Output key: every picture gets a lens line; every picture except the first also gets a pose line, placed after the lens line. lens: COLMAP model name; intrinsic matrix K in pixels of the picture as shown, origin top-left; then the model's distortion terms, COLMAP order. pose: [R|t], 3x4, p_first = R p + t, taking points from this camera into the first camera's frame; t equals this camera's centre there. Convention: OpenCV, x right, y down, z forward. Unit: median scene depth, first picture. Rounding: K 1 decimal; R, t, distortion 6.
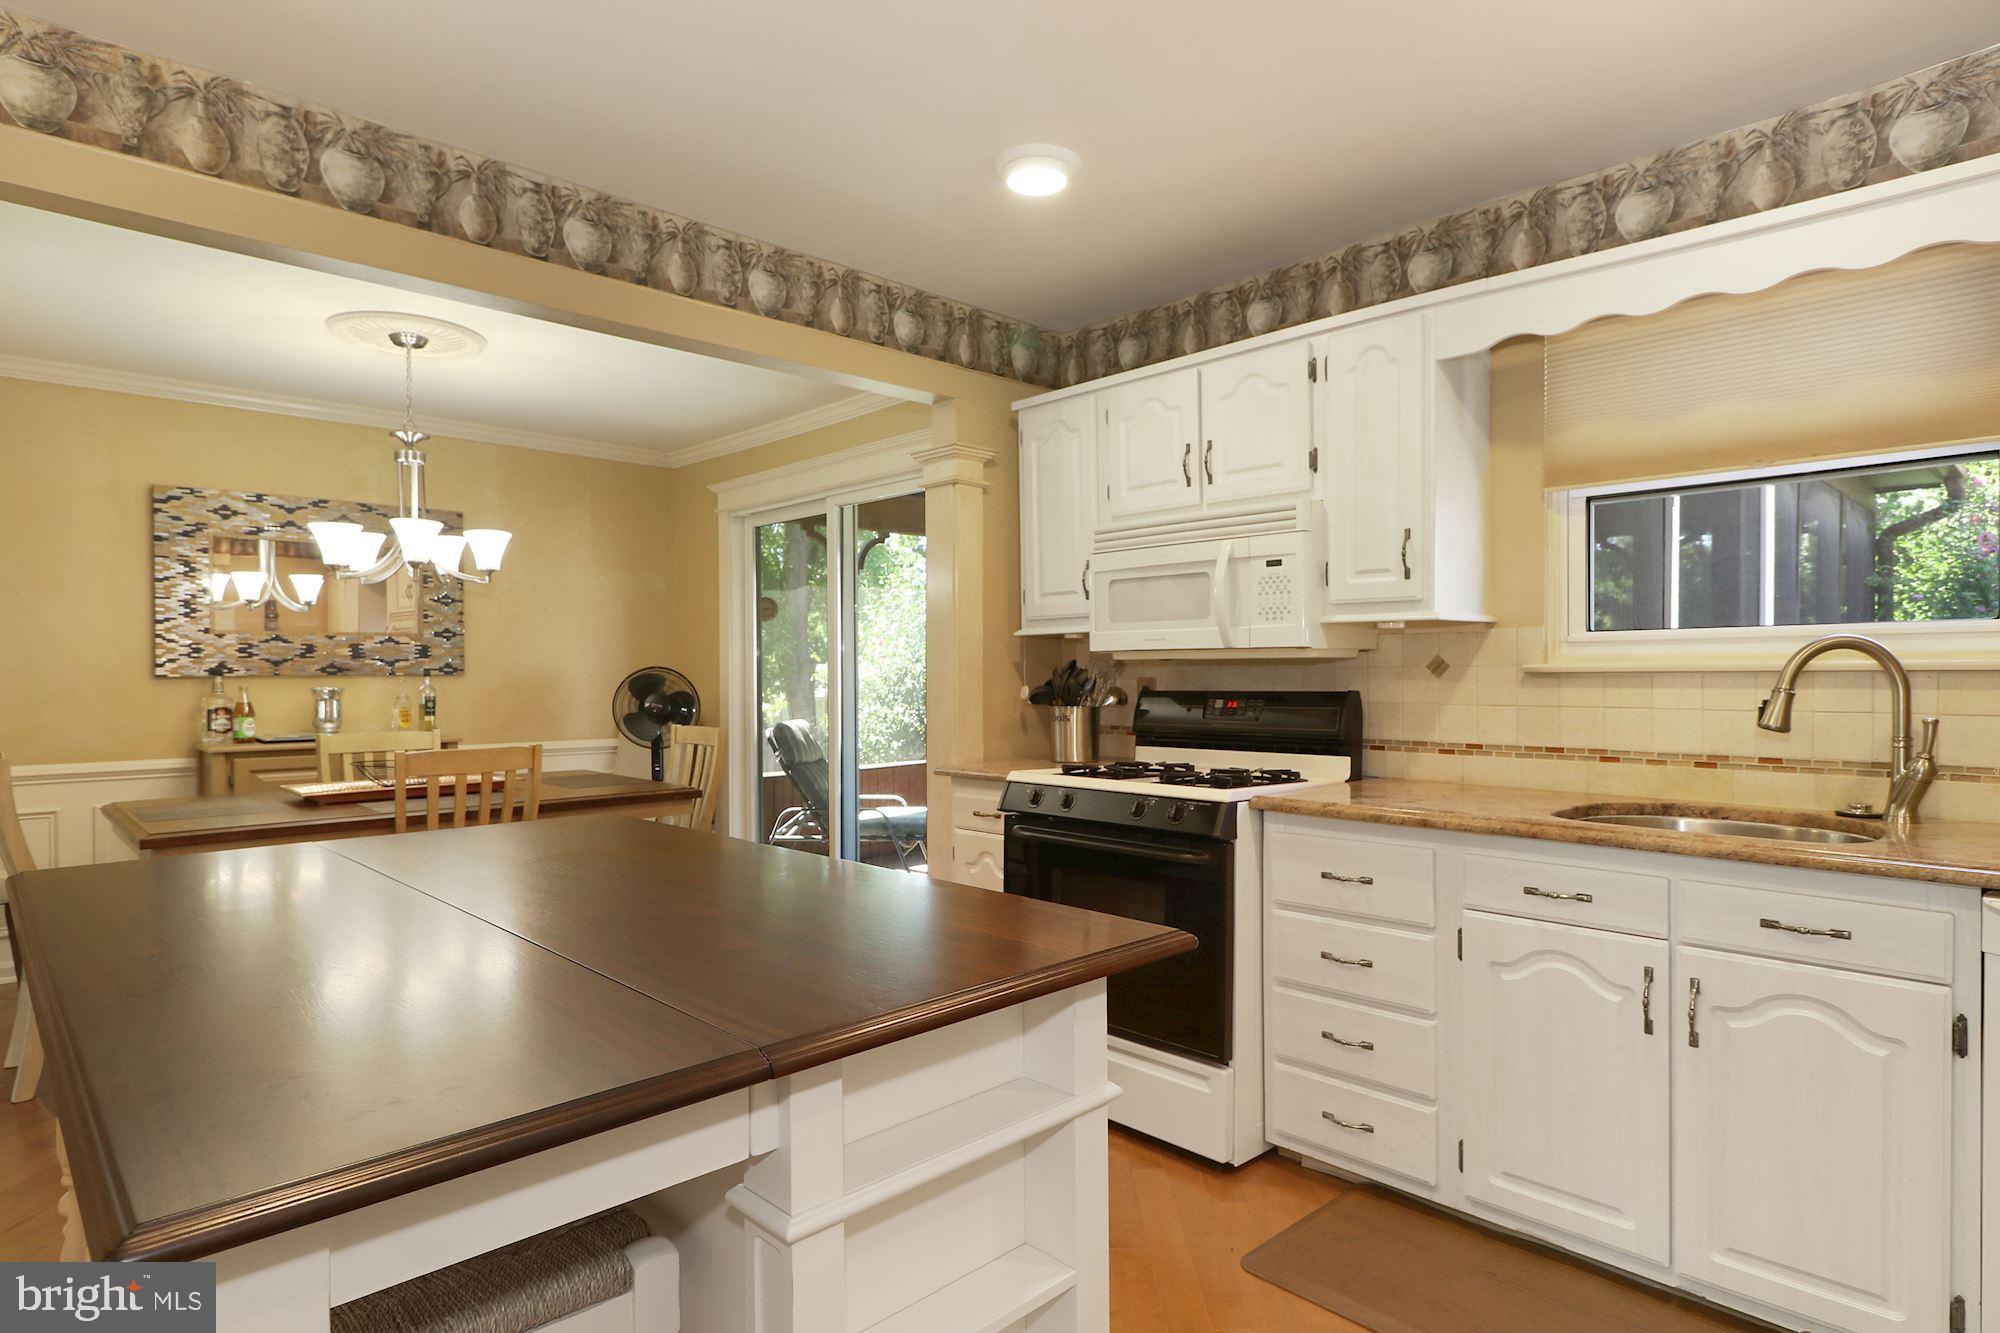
lens RADIAL K [[1082.1, 0, 1005.2], [0, 1082.1, 692.2], [0, 0, 1]] dist [0.007599, 0.000588]
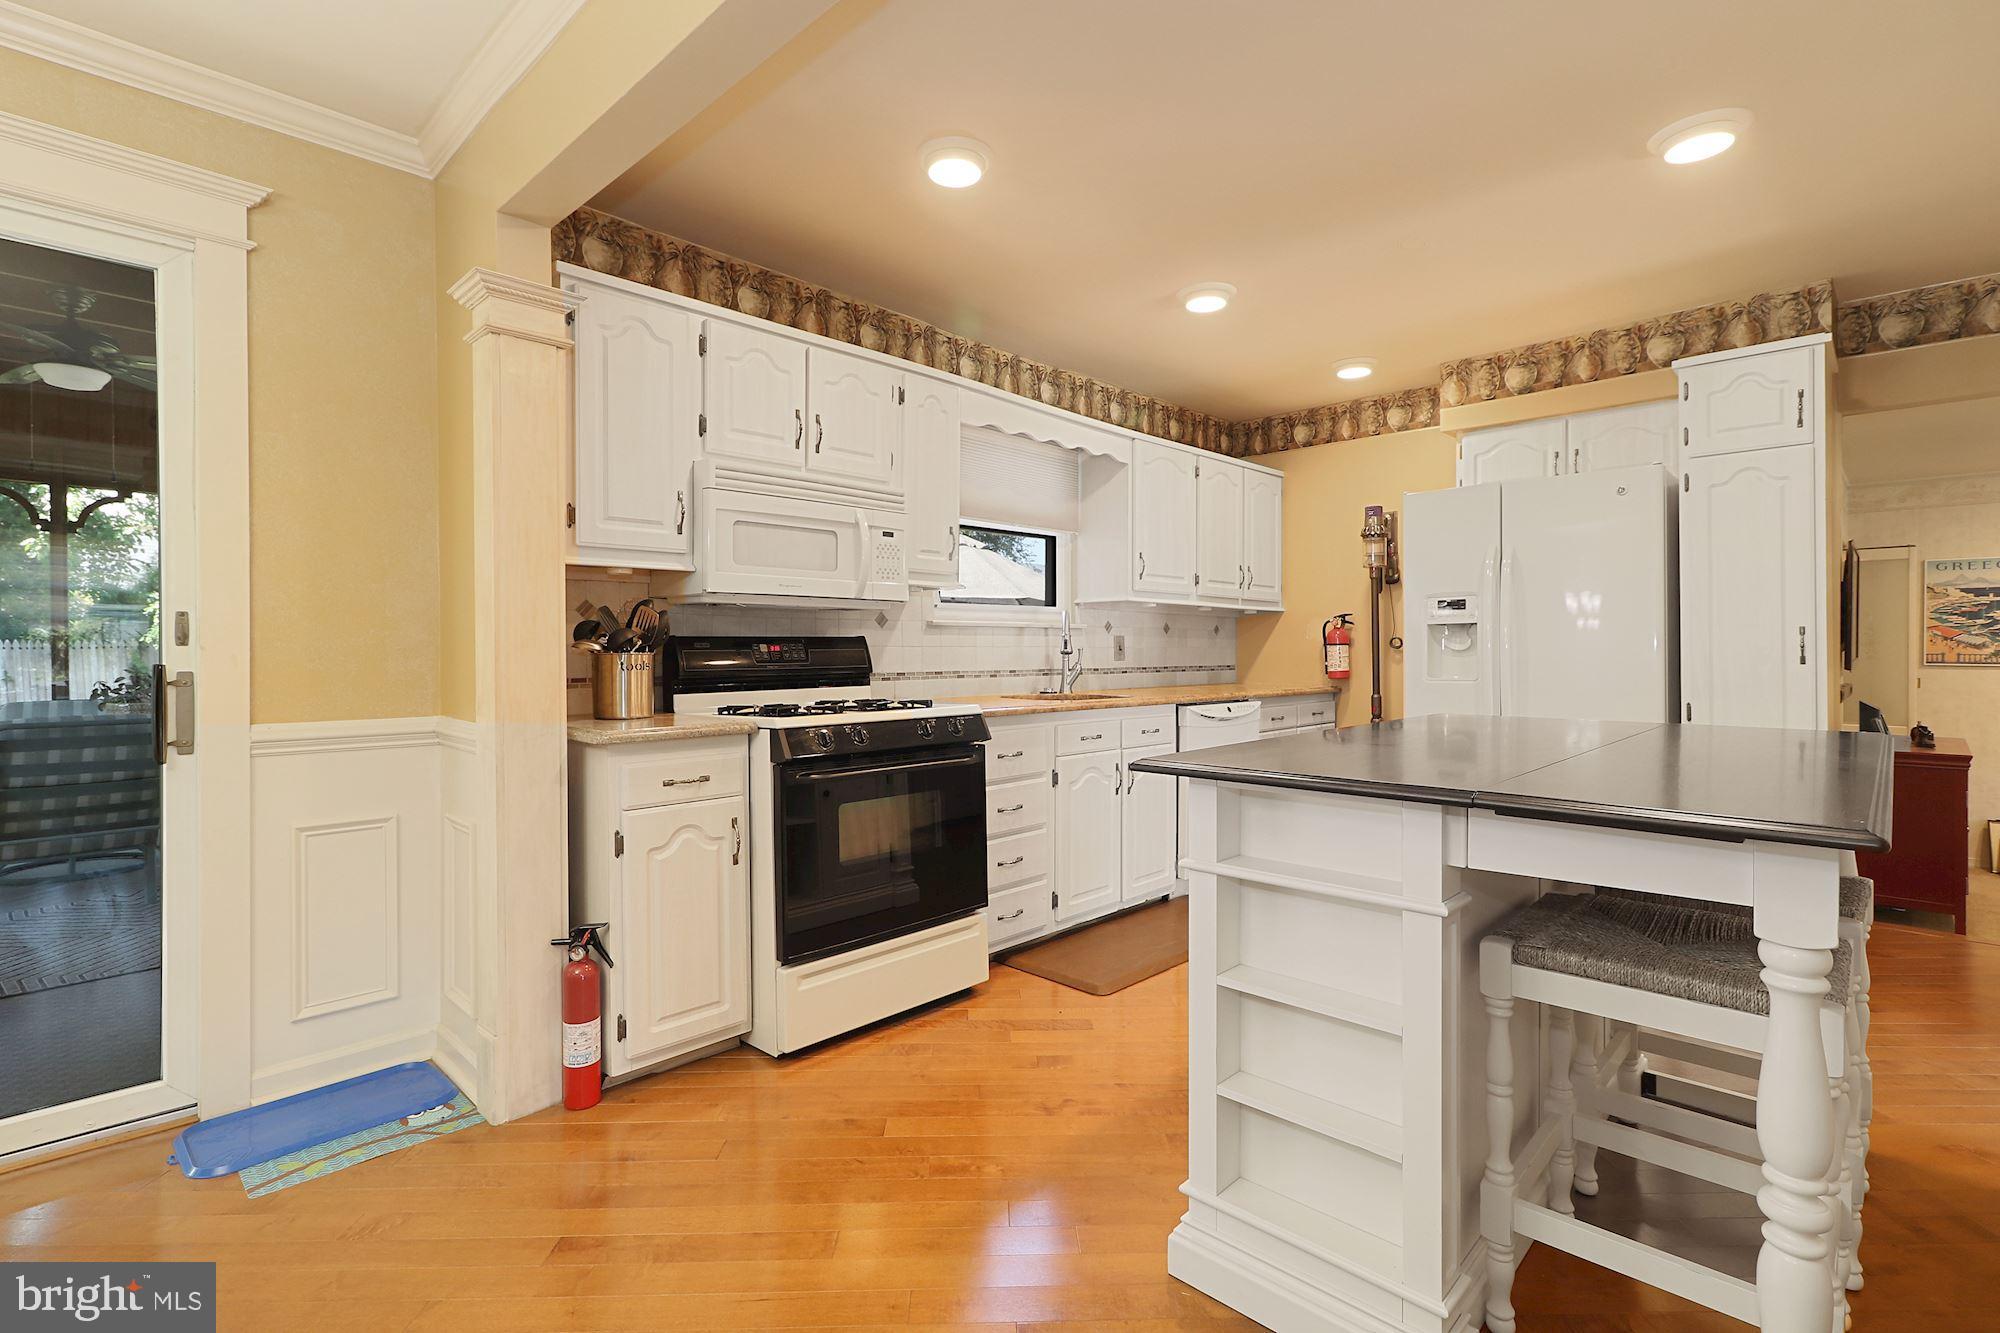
lens RADIAL K [[937.1, 0, 993.1], [0, 937.1, 655.8], [0, 0, 1]] dist [0.015841, 0.001612]
pose [[-0.038989, -0.002337, 0.999237, -0.858688], [0.019965, 0.999796, 0.003118, 0.023086], [-0.999040, 0.020071, -0.038934, 0.916934]]
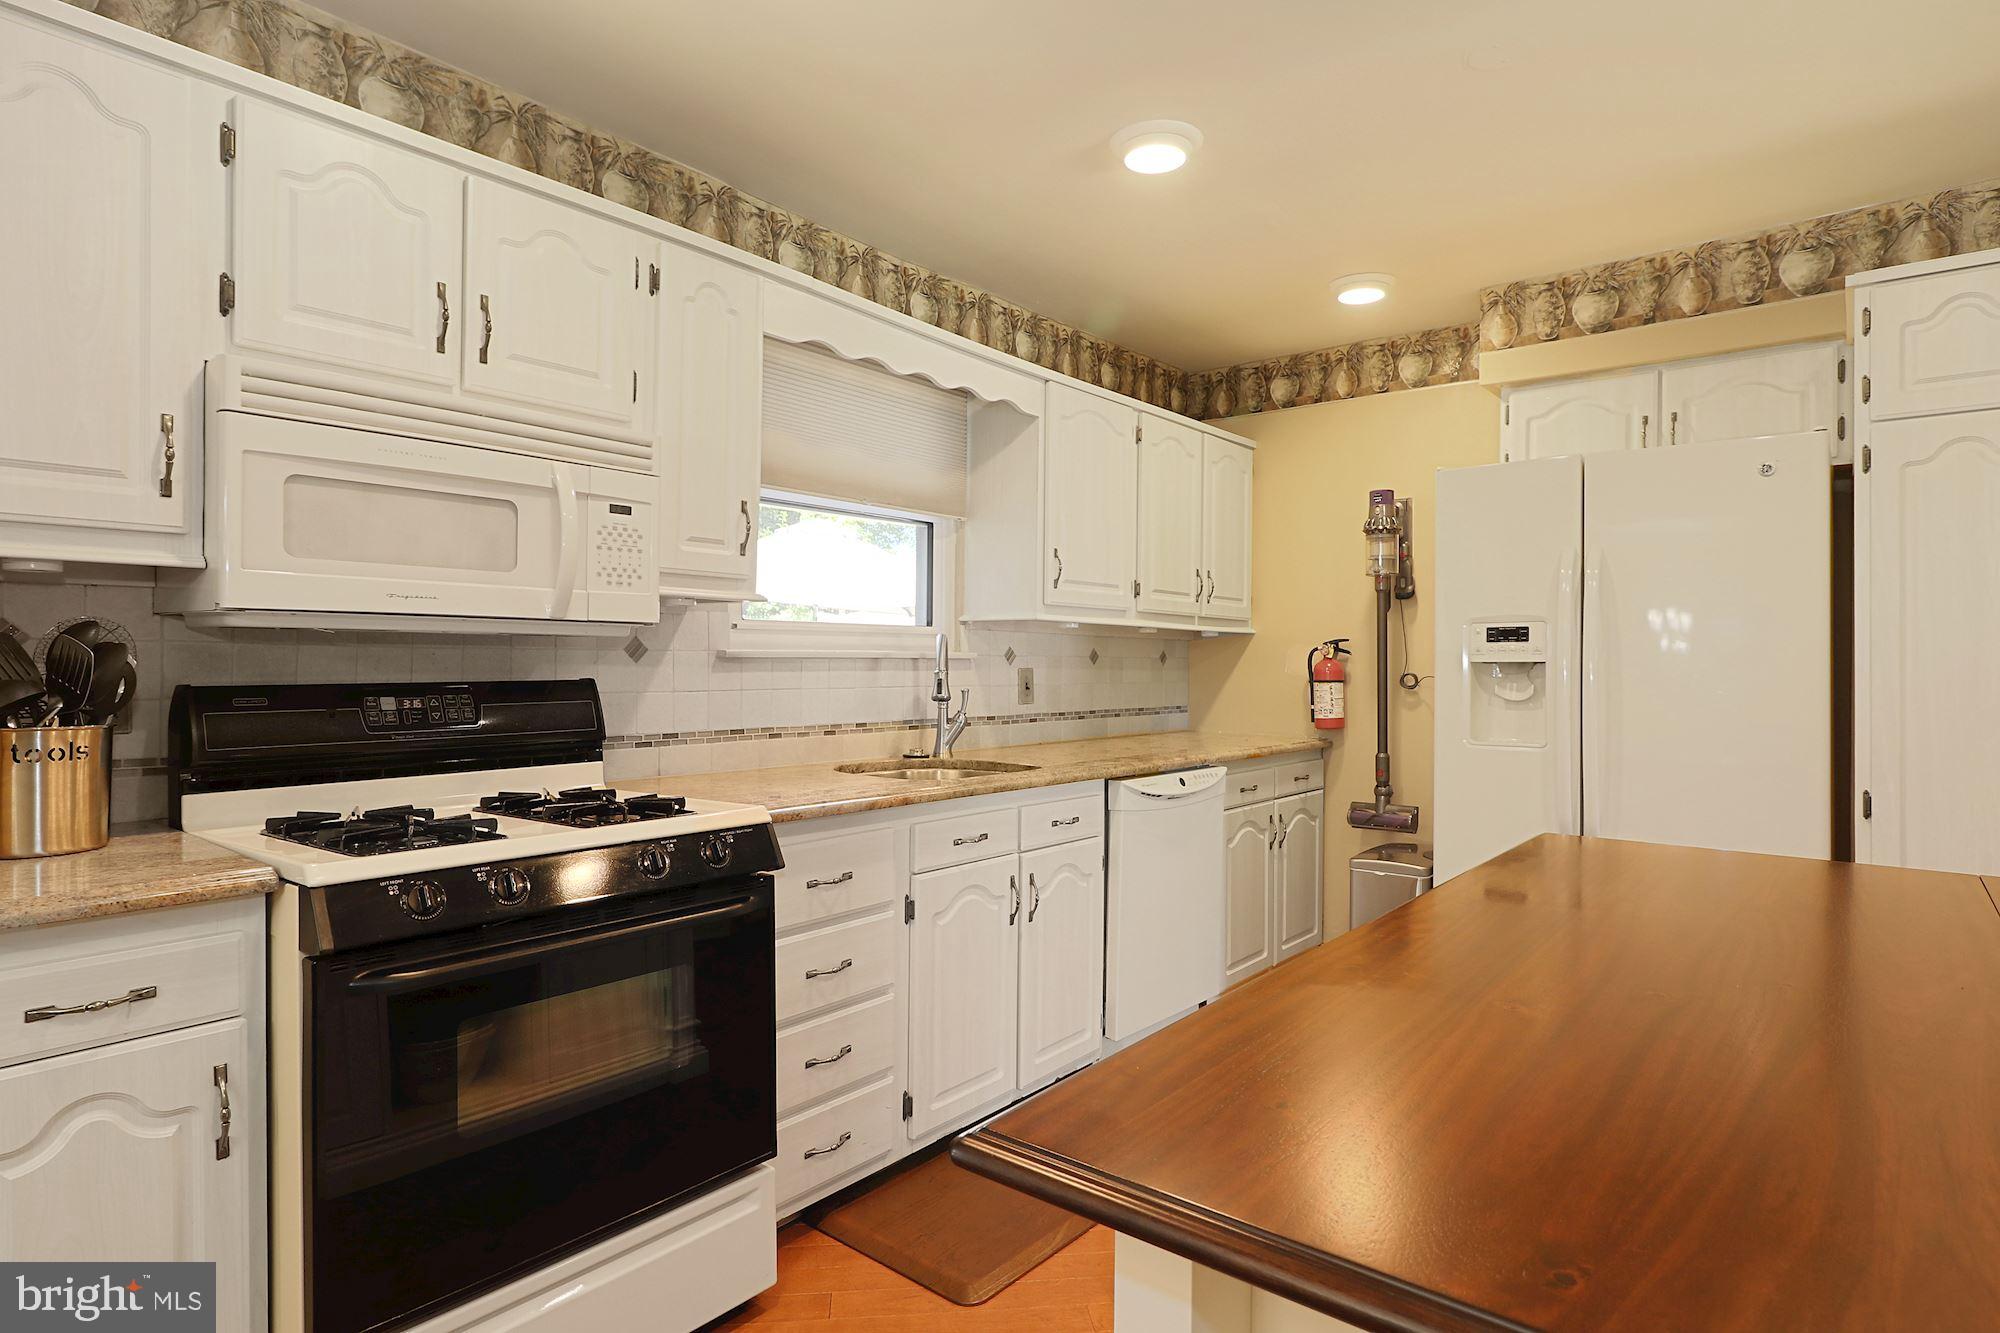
lens RADIAL K [[1082.1, 0, 992.3], [0, 1082.1, 663.4], [0, 0, 1]] dist [0.007599, 0.000588]
pose [[-0.121006, -0.001168, 0.992651, -0.525908], [0.009940, 0.999948, 0.002388, -0.011739], [-0.992602, 0.010156, -0.120988, 0.831245]]
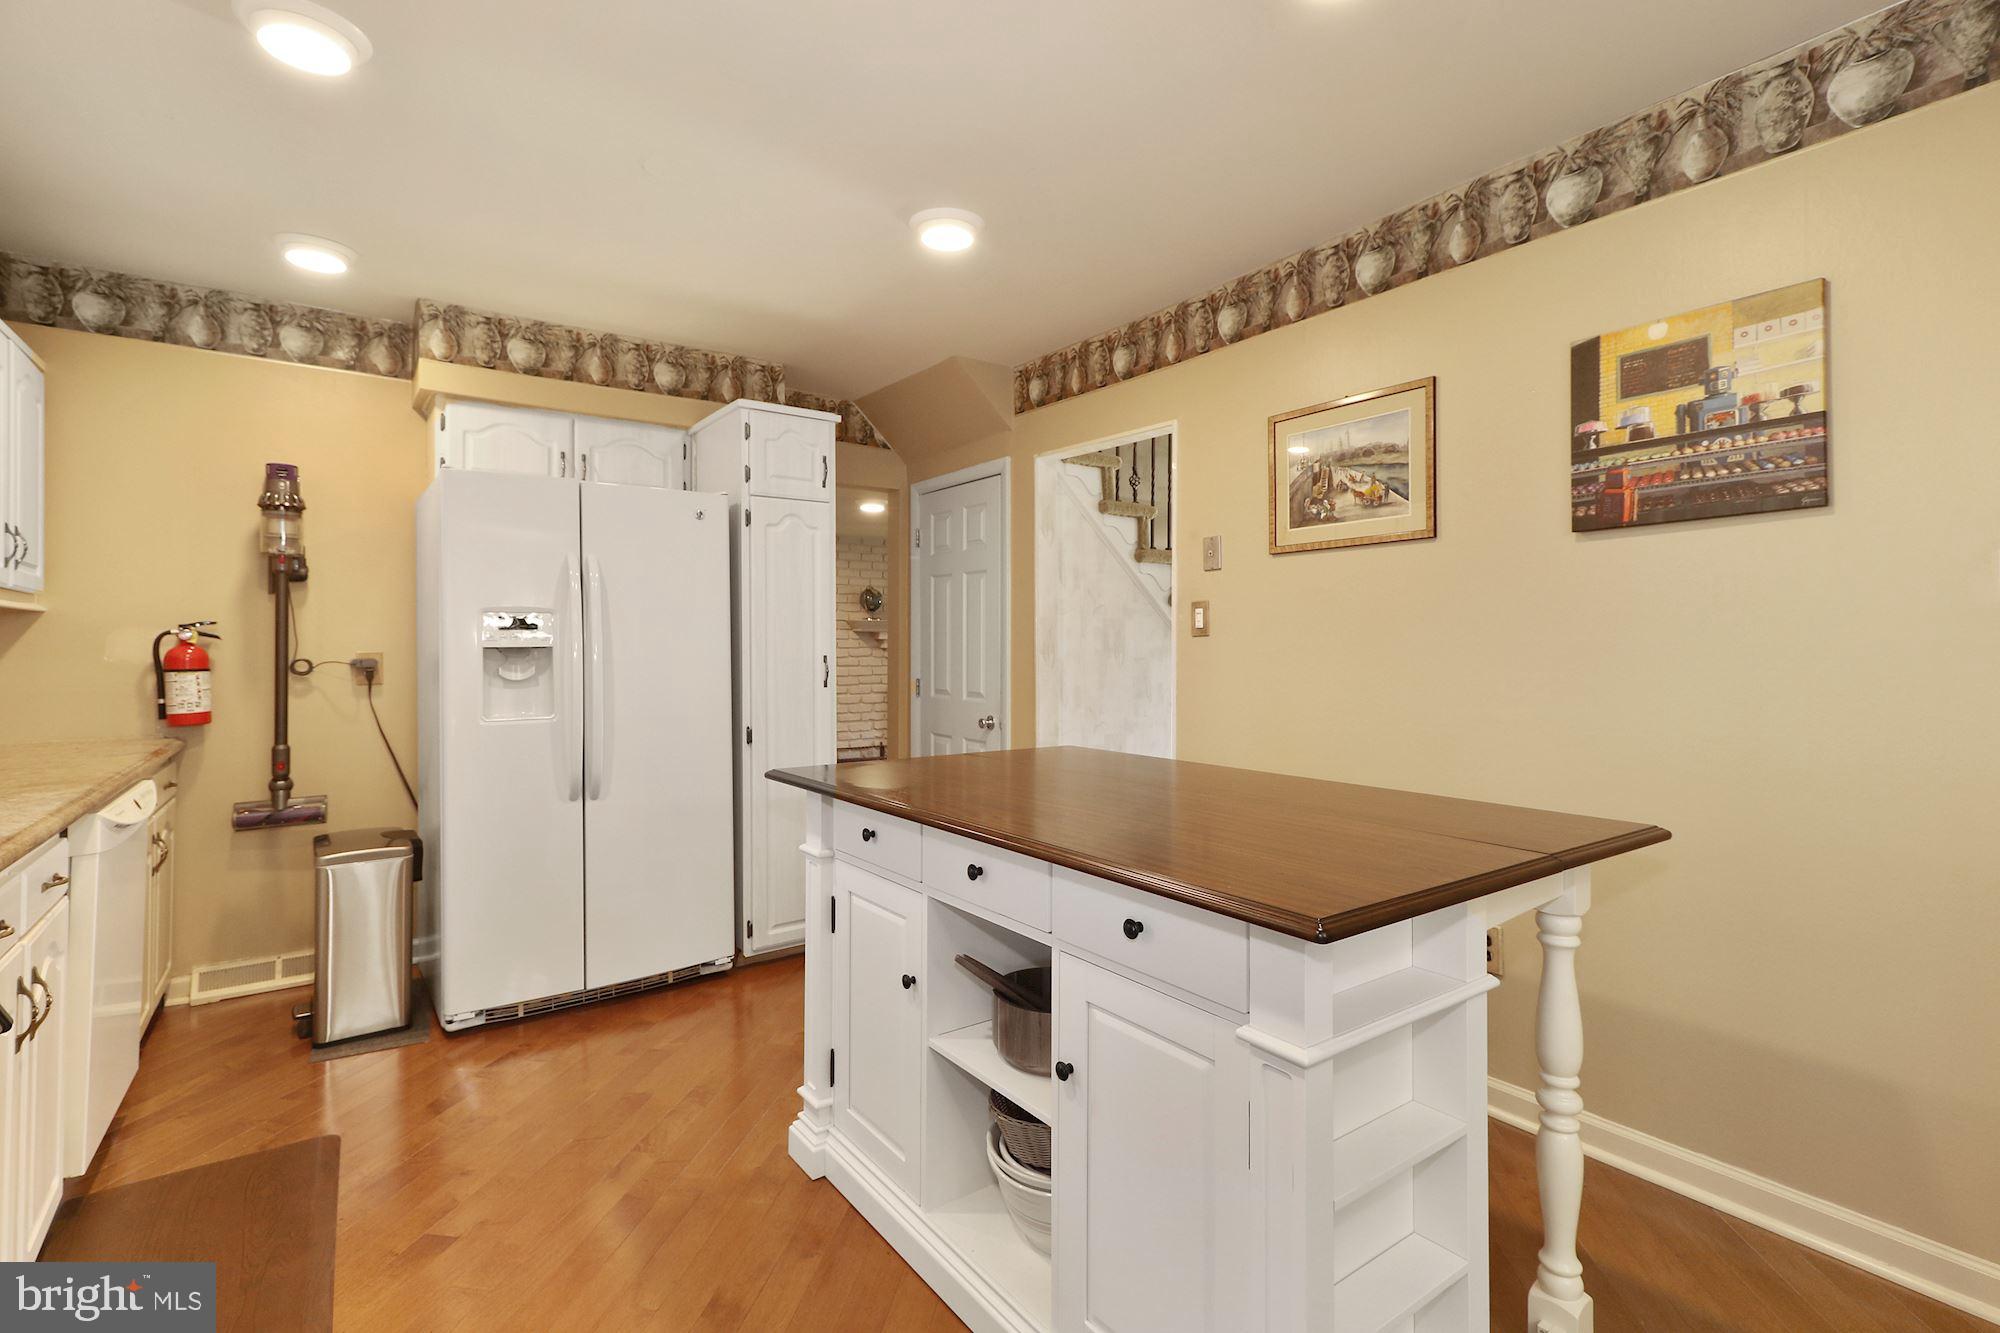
lens RADIAL K [[937.1, 0, 1007.8], [0, 937.1, 650.8], [0, 0, 1]] dist [0.015841, 0.001612]
pose [[-0.991033, 0.003562, 0.133570, -0.230649], [0.005731, 0.999858, 0.015857, -0.014528], [-0.133494, 0.016480, -0.990913, 1.171954]]
